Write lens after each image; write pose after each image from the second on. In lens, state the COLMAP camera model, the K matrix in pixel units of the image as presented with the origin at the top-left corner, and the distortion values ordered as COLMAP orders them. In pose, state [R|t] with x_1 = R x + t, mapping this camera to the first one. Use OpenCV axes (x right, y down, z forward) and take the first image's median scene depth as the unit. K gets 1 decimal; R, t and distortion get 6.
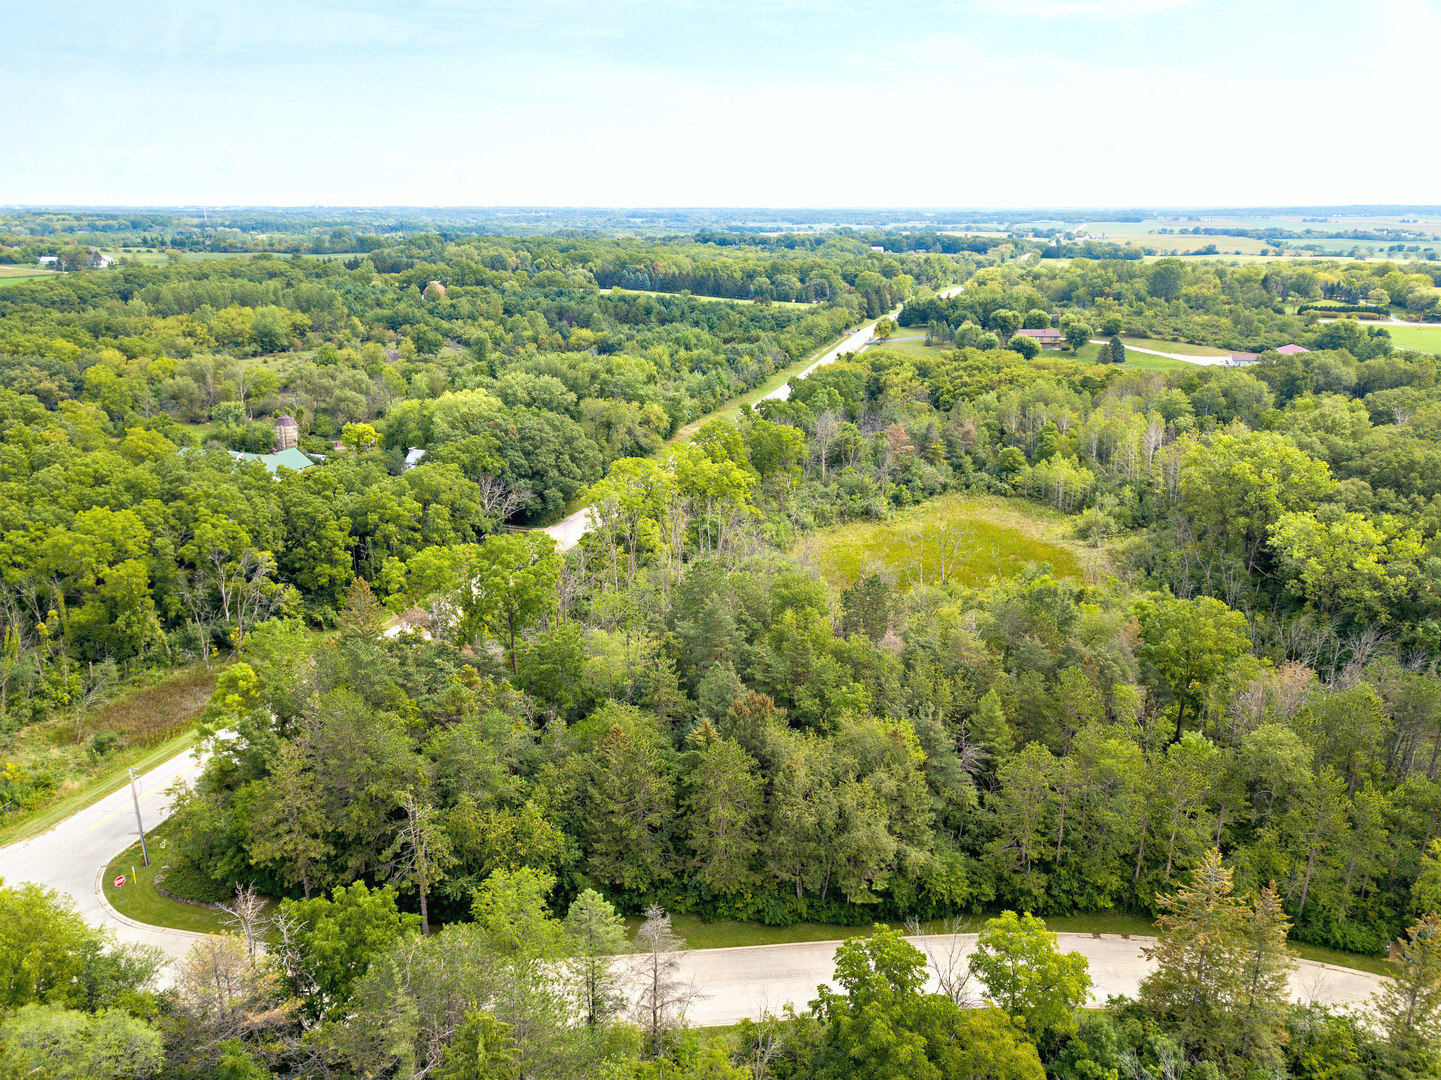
lens RADIAL K [[1093.6, 0, 720.5], [0, 1093.6, 540.0], [0, 0, 1]] dist [0.007861, 0.001472]
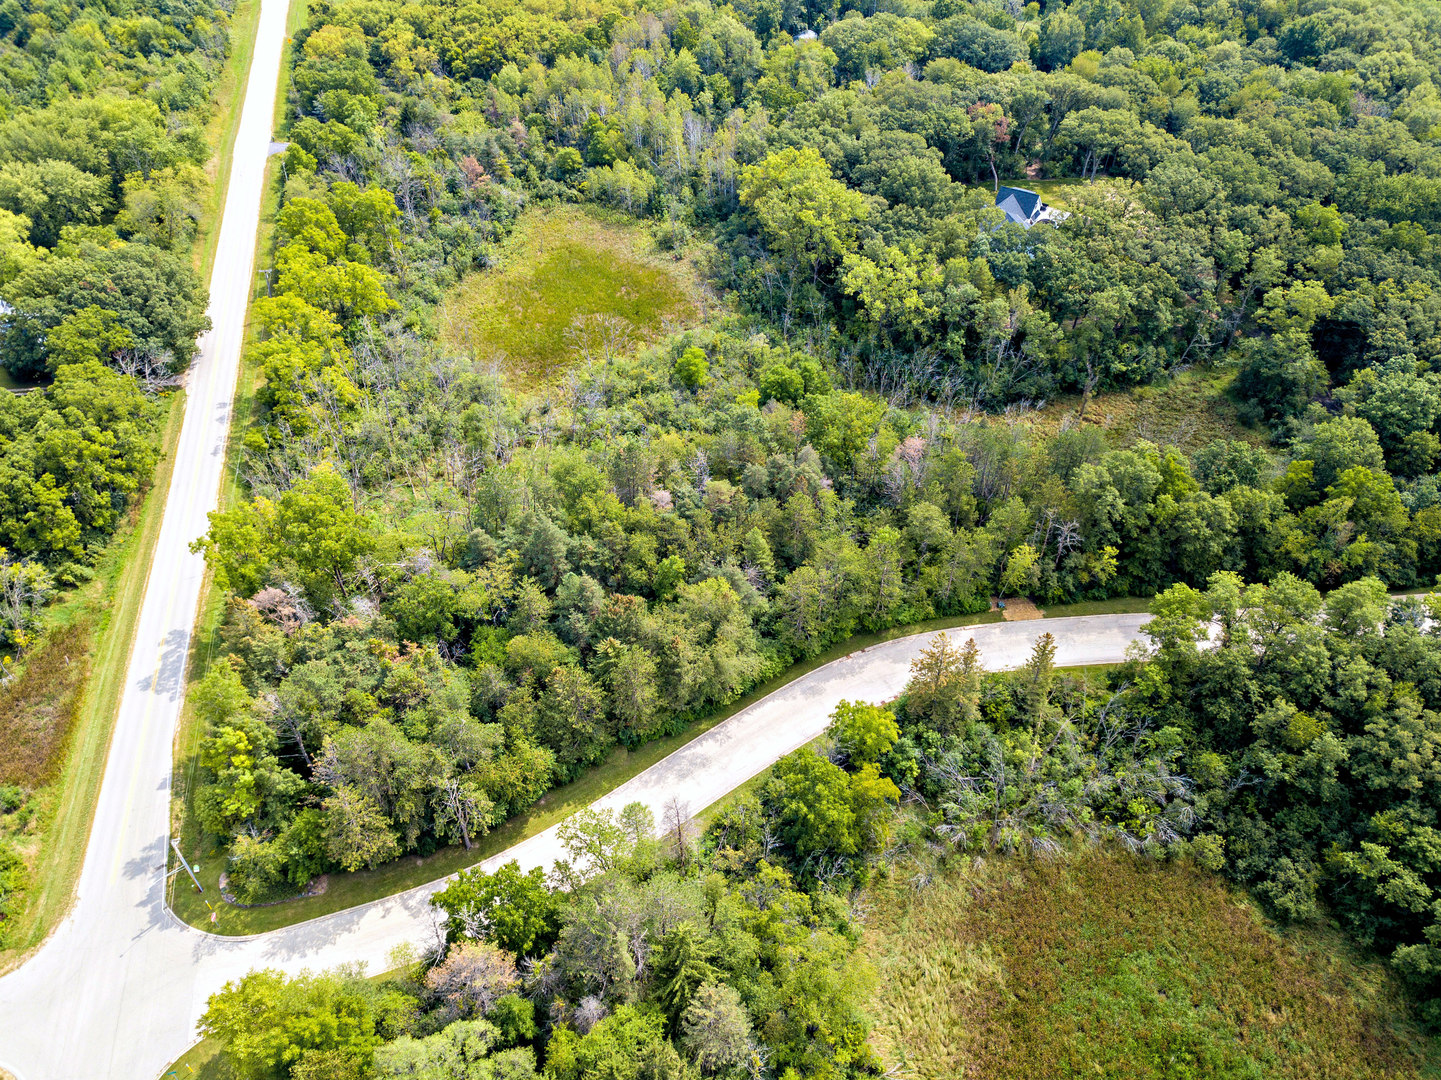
lens RADIAL K [[1093.6, 0, 720.5], [0, 1093.6, 540.0], [0, 0, 1]] dist [0.007861, 0.001472]
pose [[0.853167, -0.345611, 0.390716, -0.179643], [0.141478, 0.874254, 0.464396, -0.258231], [-0.502086, -0.340930, 0.794781, -0.065501]]
